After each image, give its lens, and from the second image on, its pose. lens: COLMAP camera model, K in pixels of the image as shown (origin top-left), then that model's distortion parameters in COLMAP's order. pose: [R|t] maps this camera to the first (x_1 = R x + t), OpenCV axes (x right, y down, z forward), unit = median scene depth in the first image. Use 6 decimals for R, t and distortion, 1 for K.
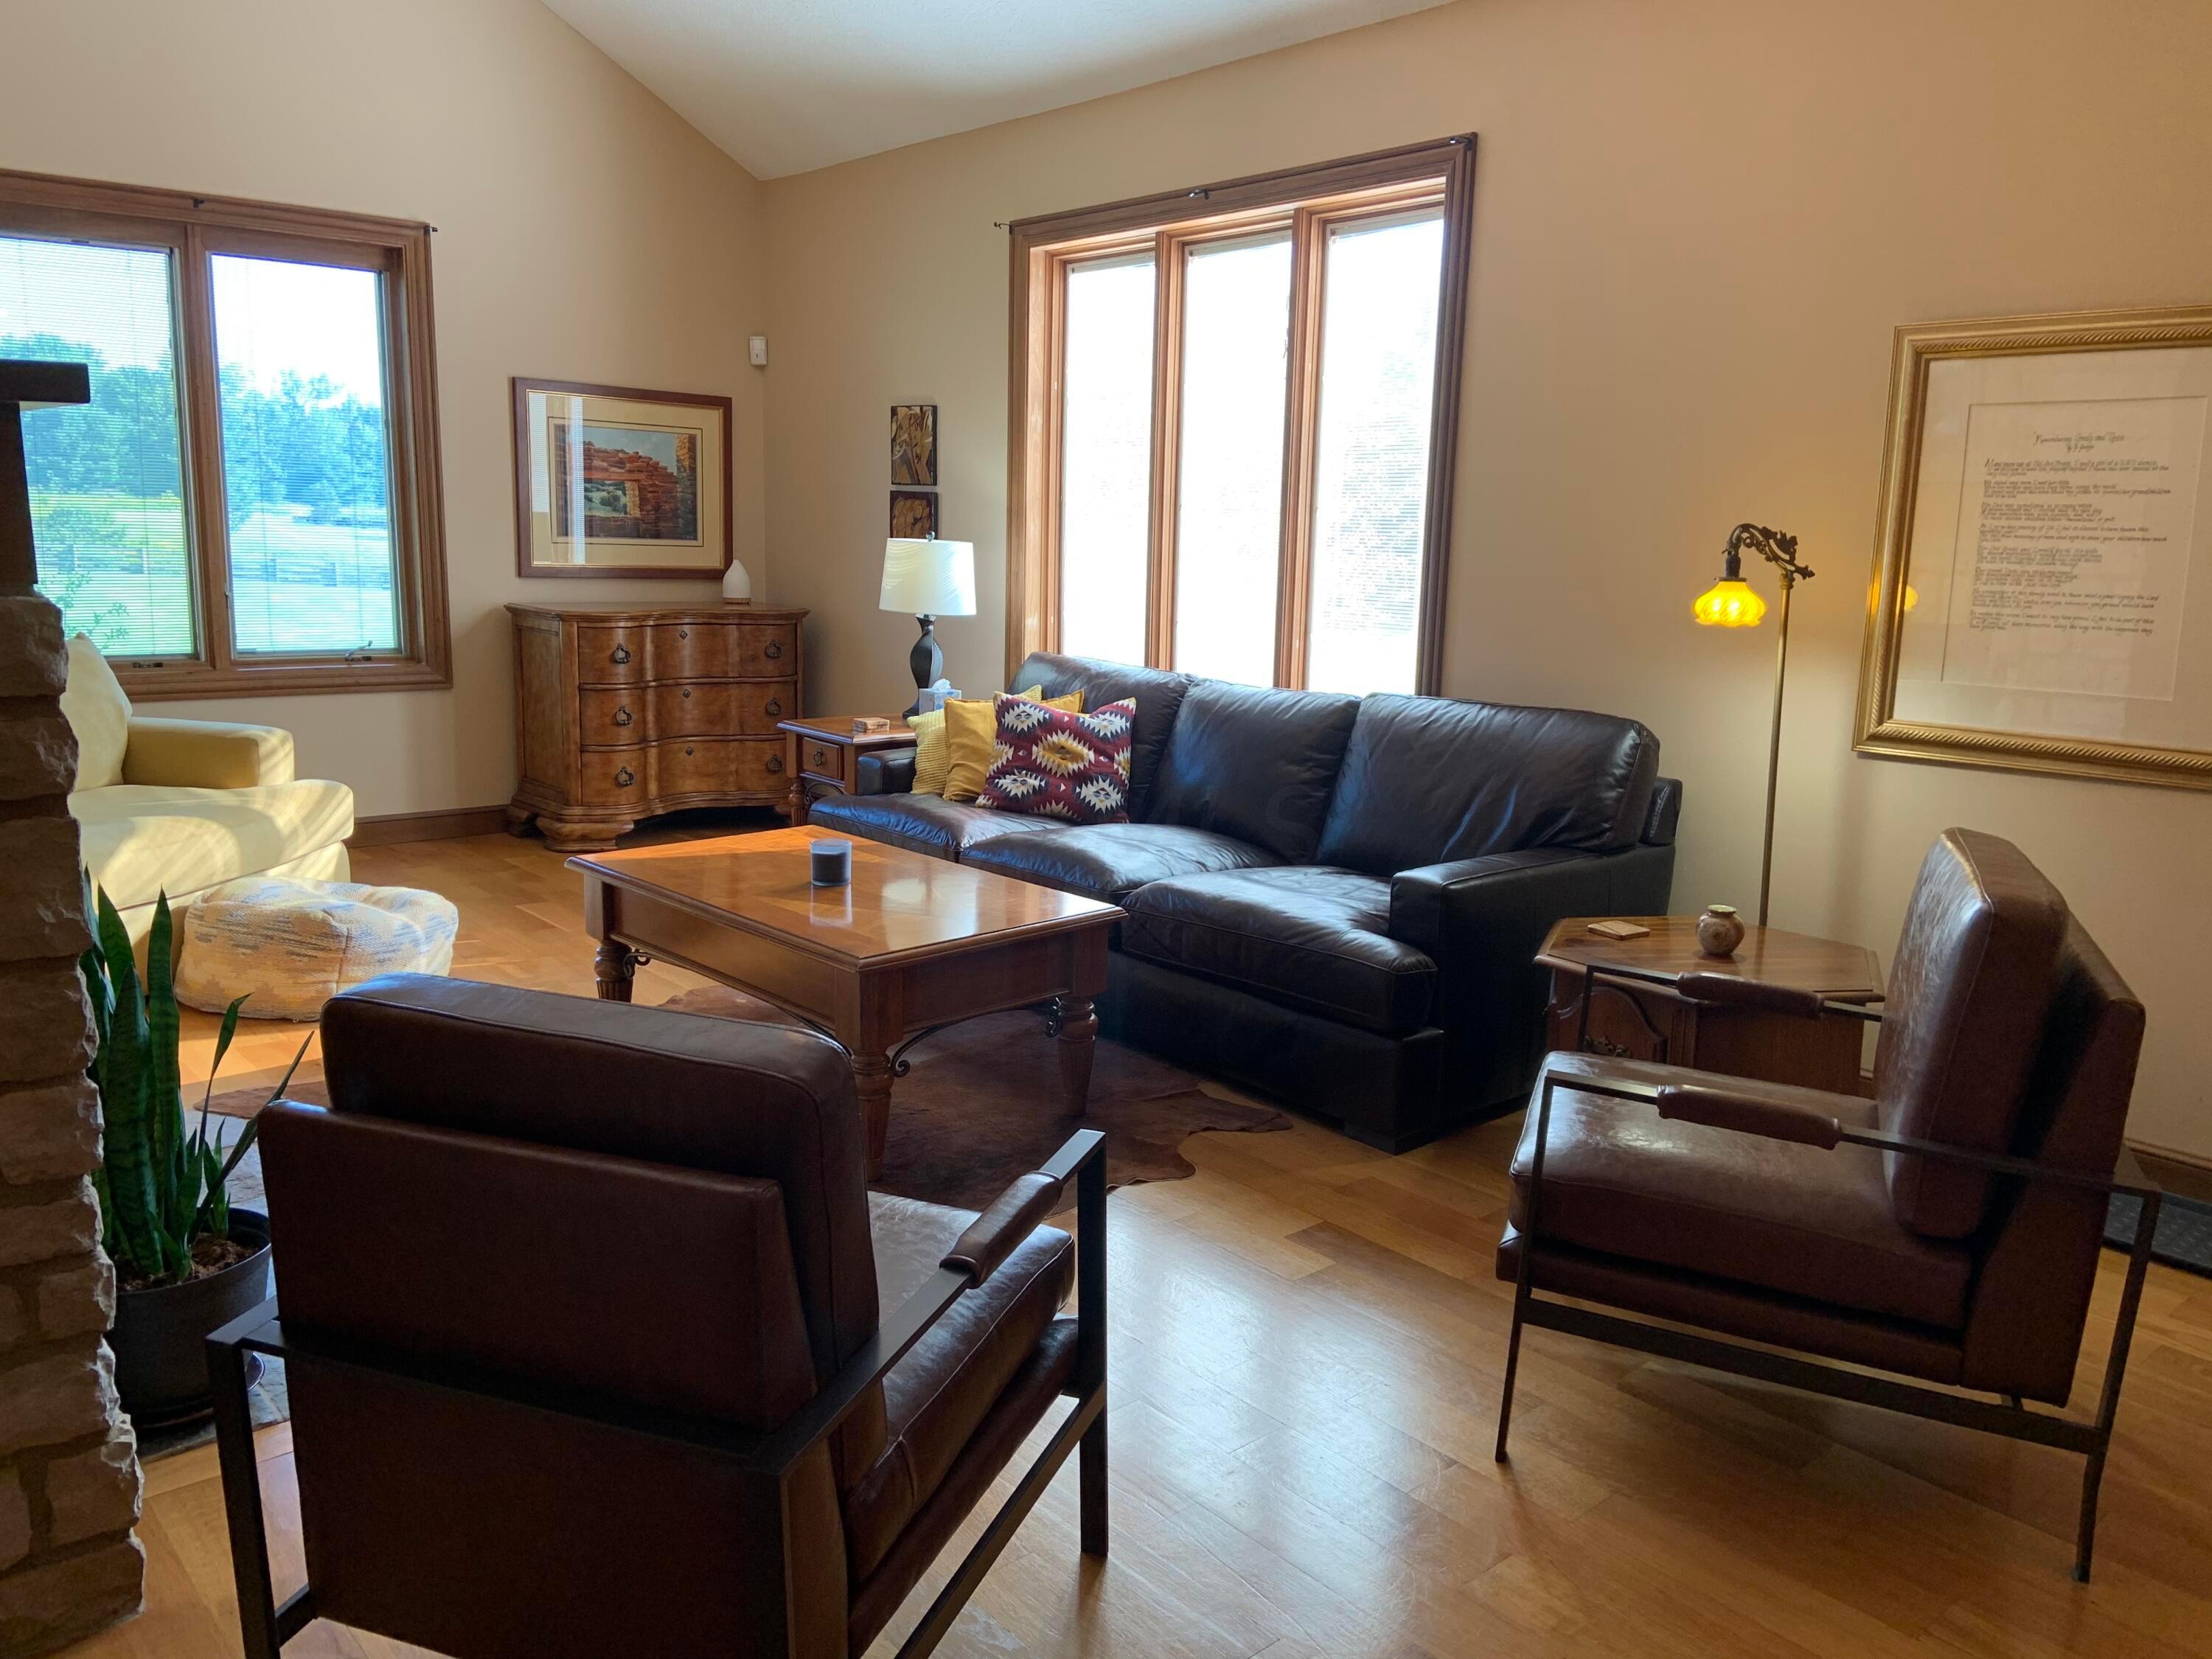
lens RADIAL K [[1668.8, 0, 1129.5], [0, 1668.8, 788.6], [0, 0, 1]] dist [0.104326, -0.118250]
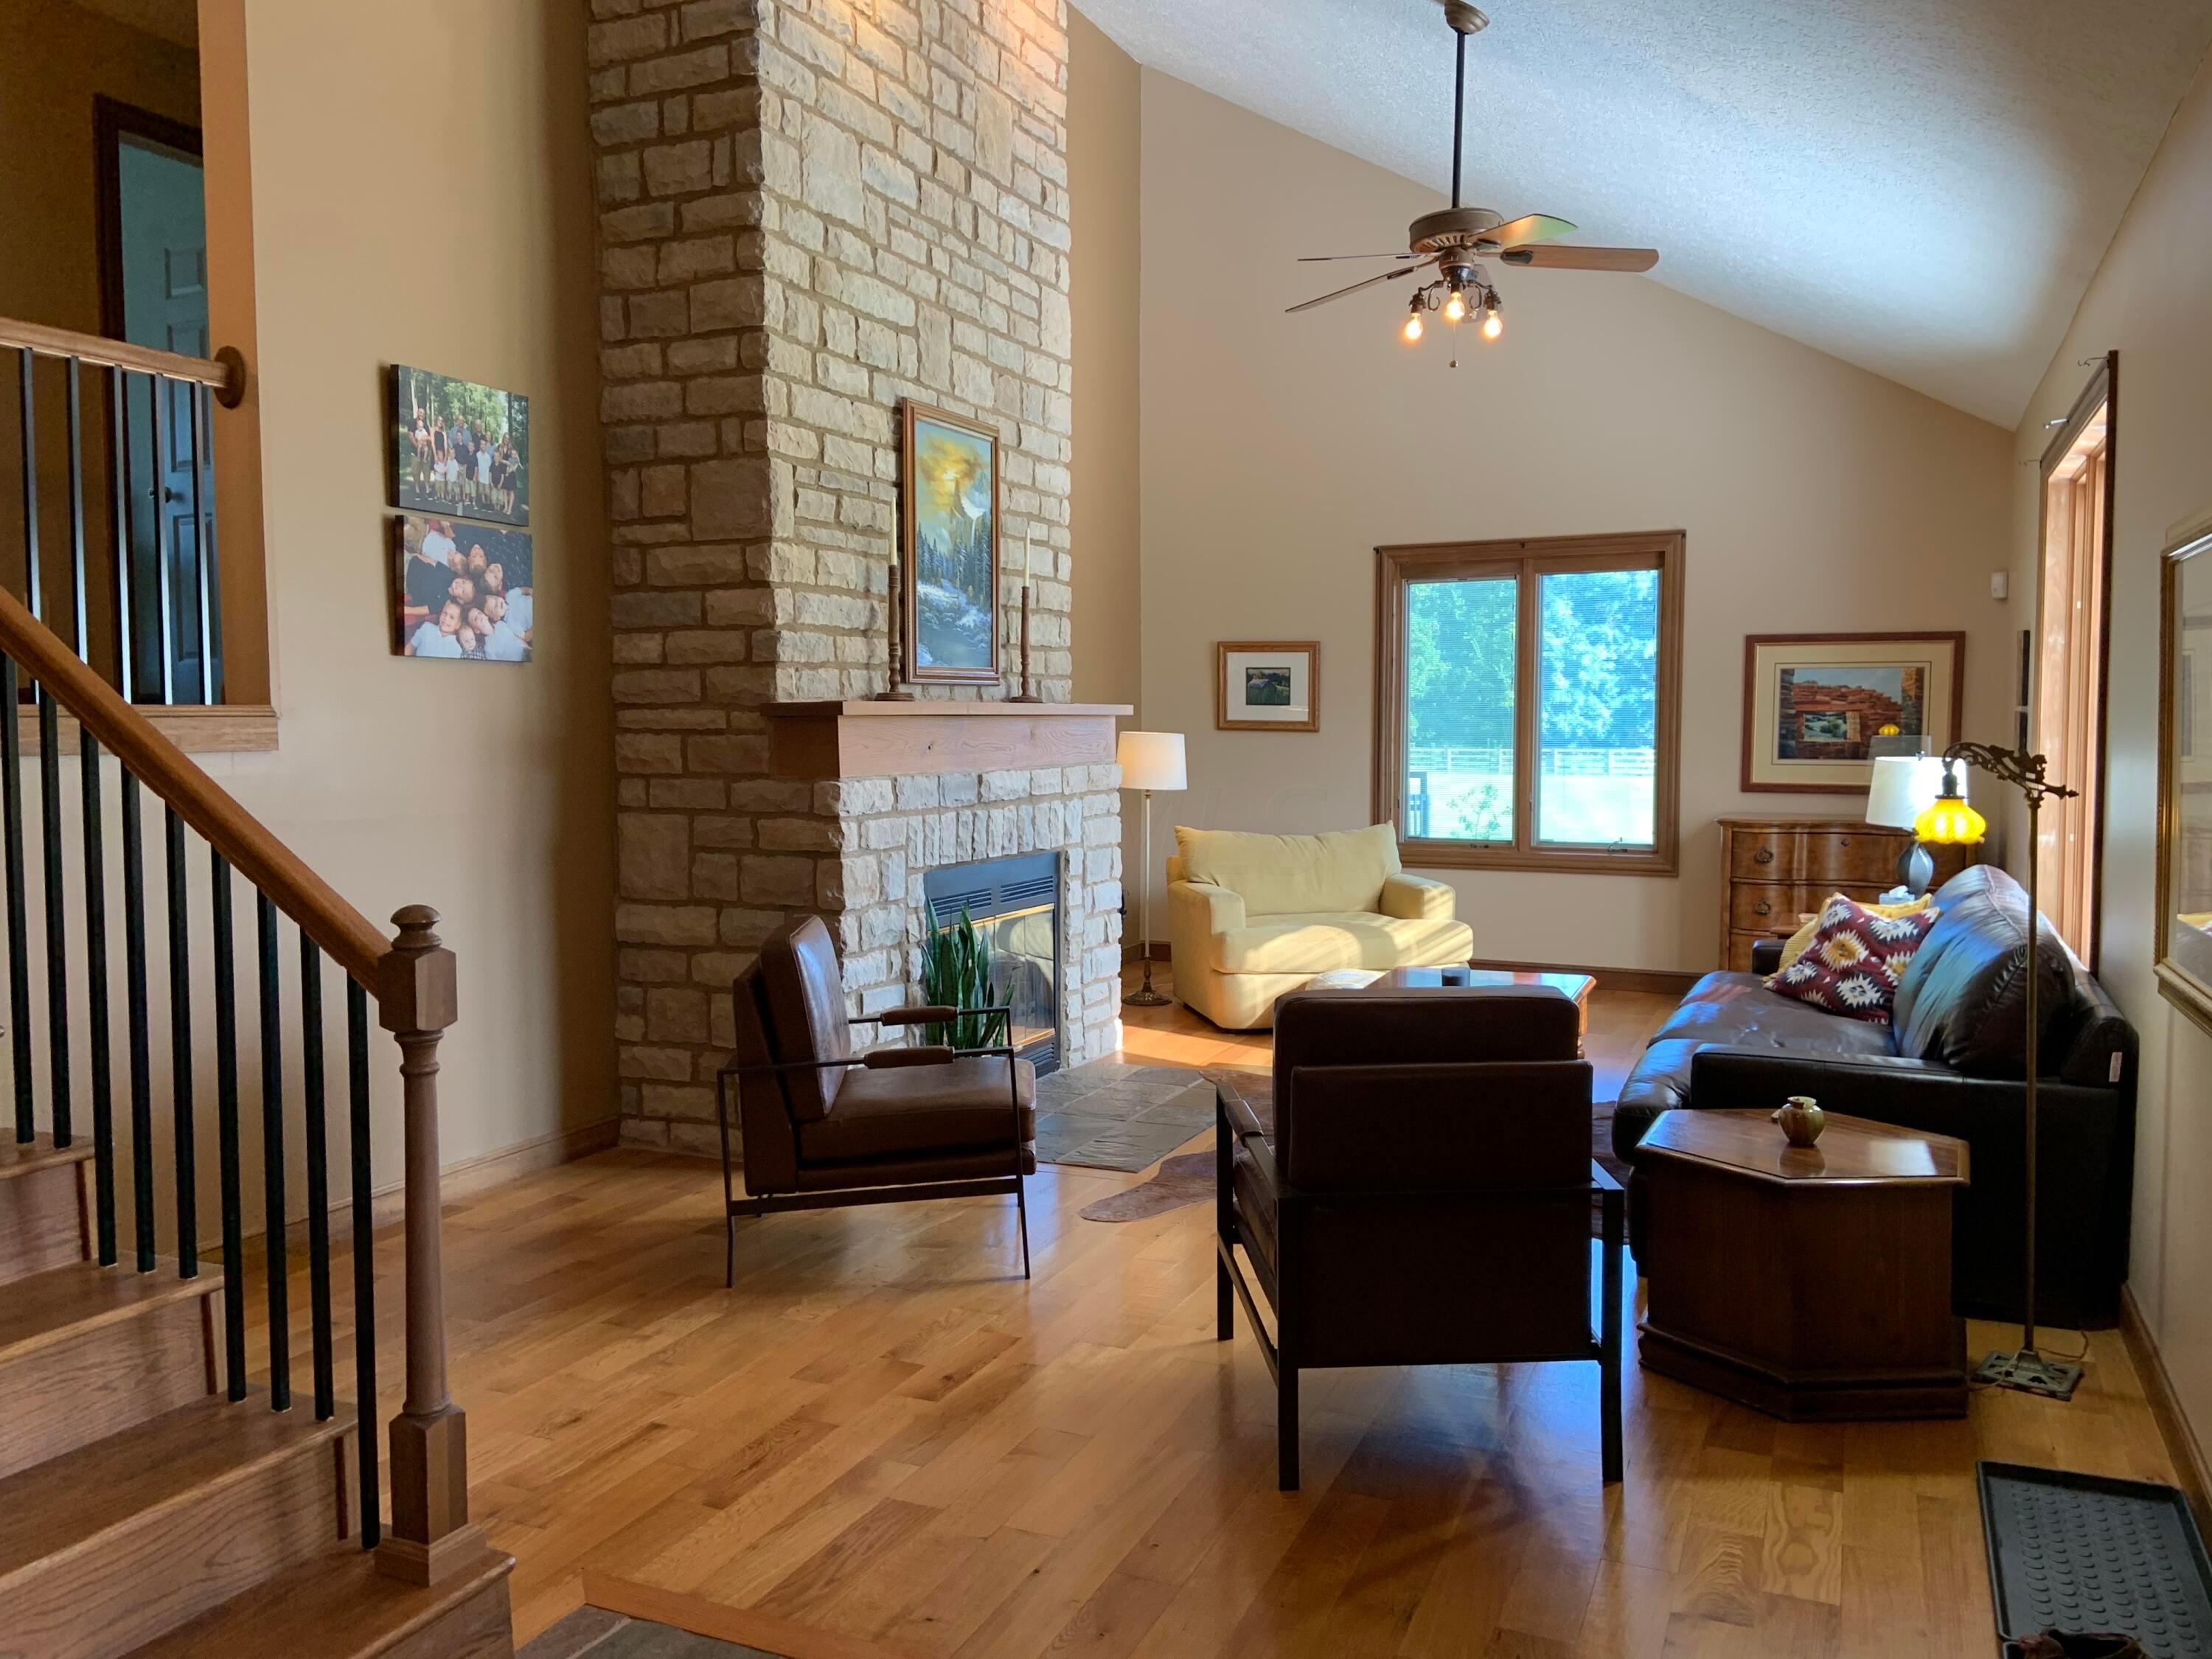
lens RADIAL K [[1668.8, 0, 1118.8], [0, 1668.8, 822.6], [0, 0, 1]] dist [0.104326, -0.118250]
pose [[0.416987, 0.030024, -0.908416, 0.607063], [-0.130553, 0.991069, -0.027172, -0.009442], [0.899487, 0.129927, 0.417183, 0.076043]]
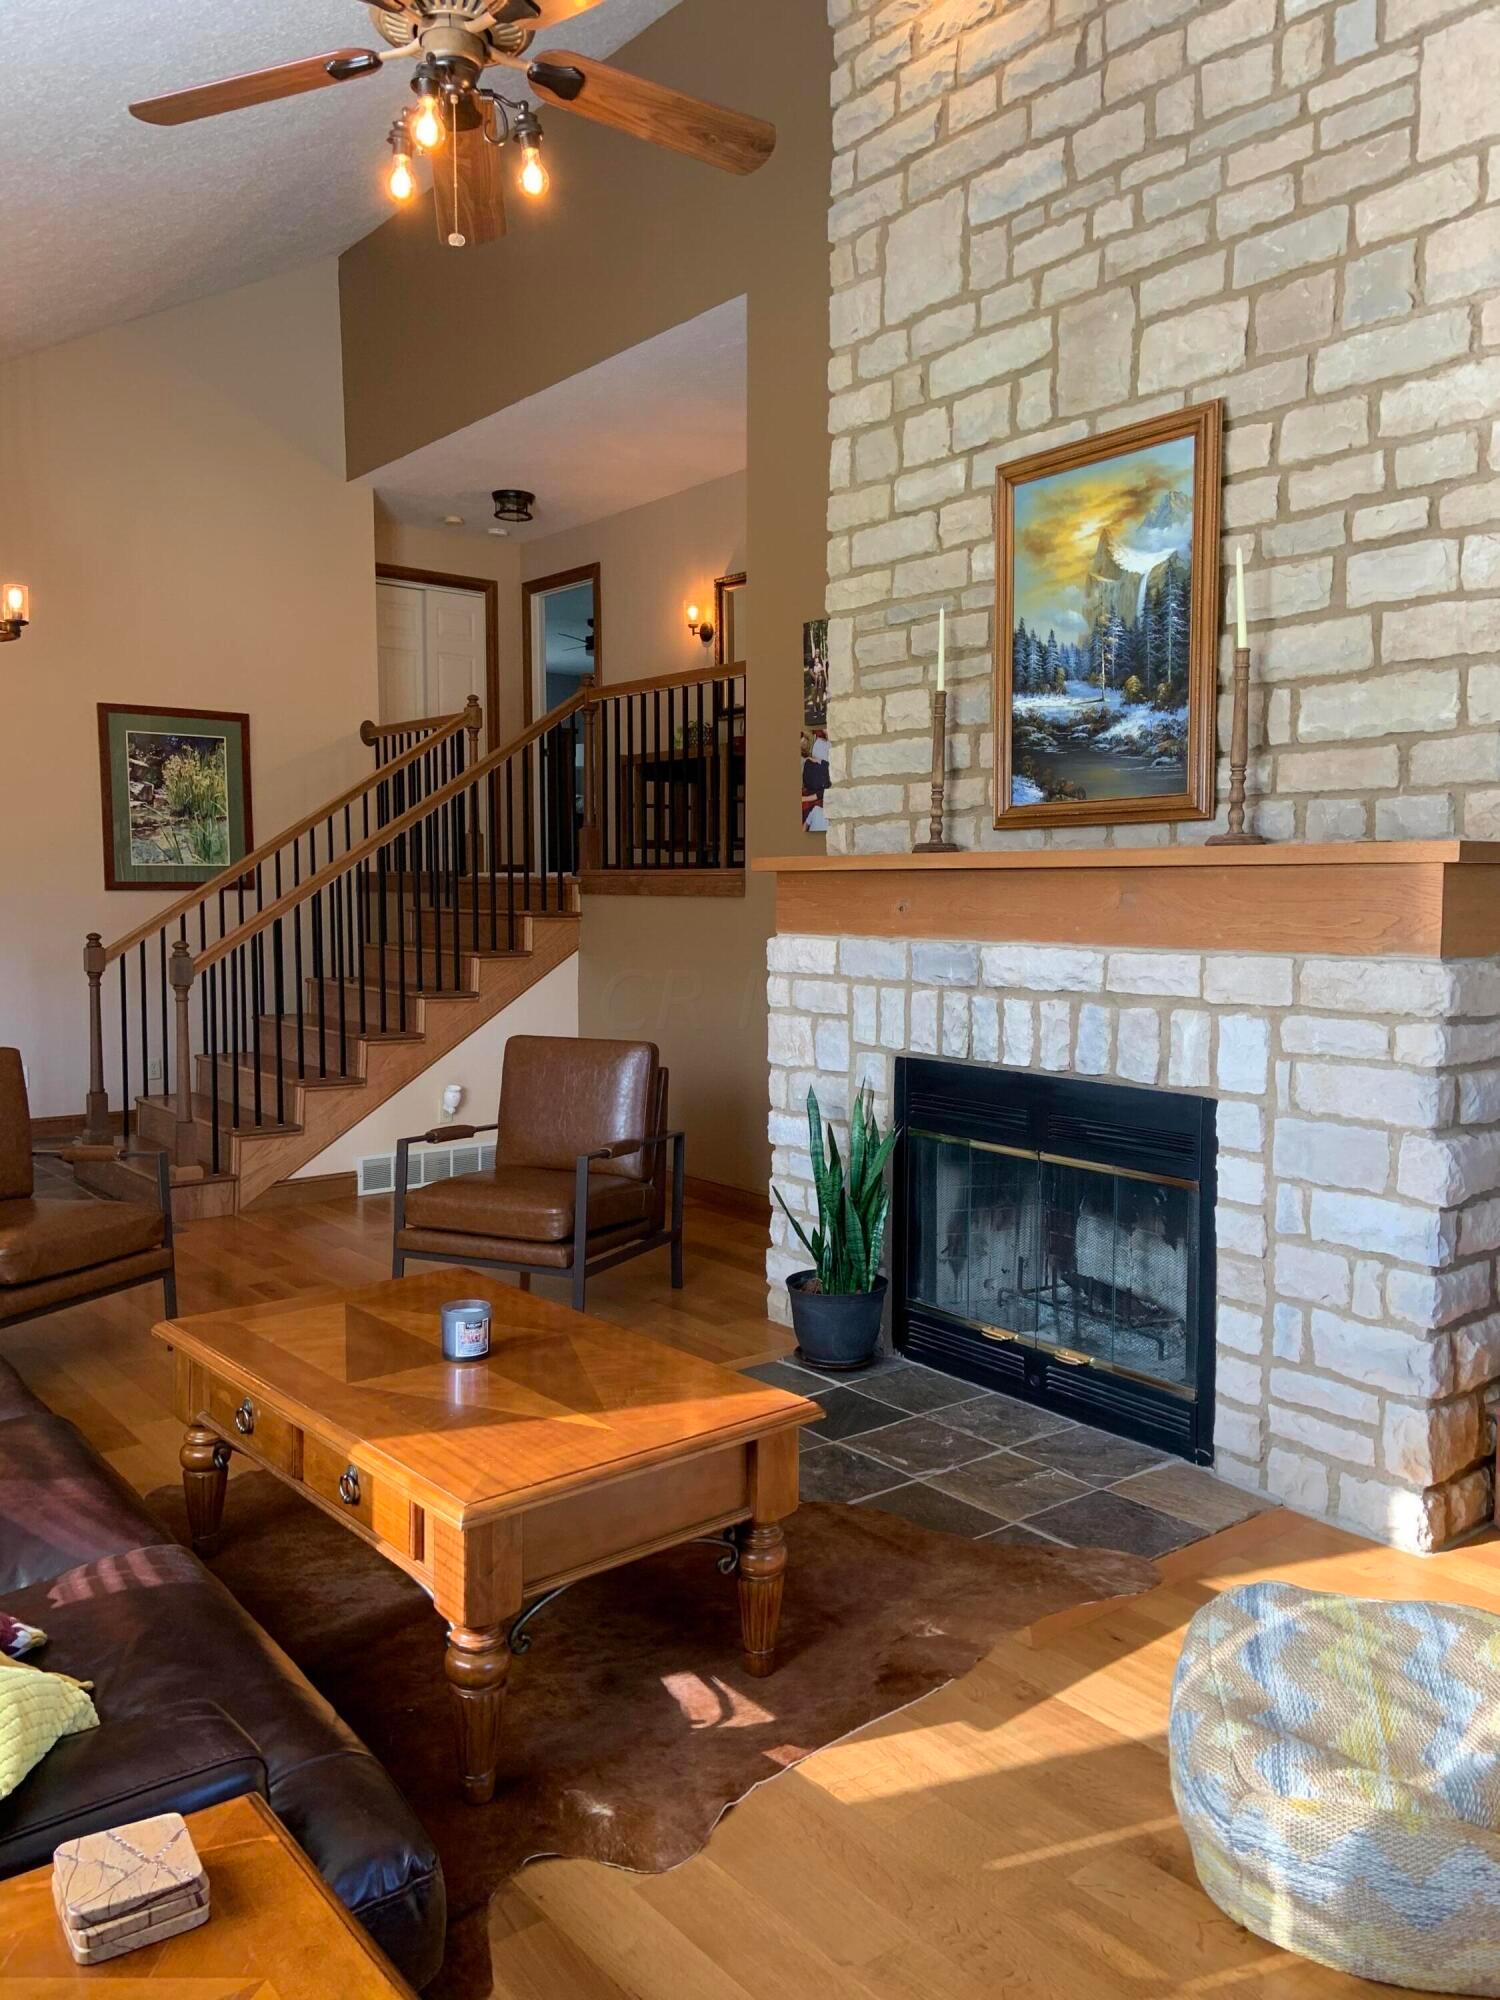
lens RADIAL K [[1508.8, 0, 749.6], [0, 1508.8, 988.9], [0, 0, 1]] dist [0.104326, -0.118250]
pose [[-0.998365, -0.028970, 0.049269, -0.218755], [-0.016908, 0.973143, 0.229580, -0.180331], [-0.054597, 0.228371, -0.972042, 1.026019]]
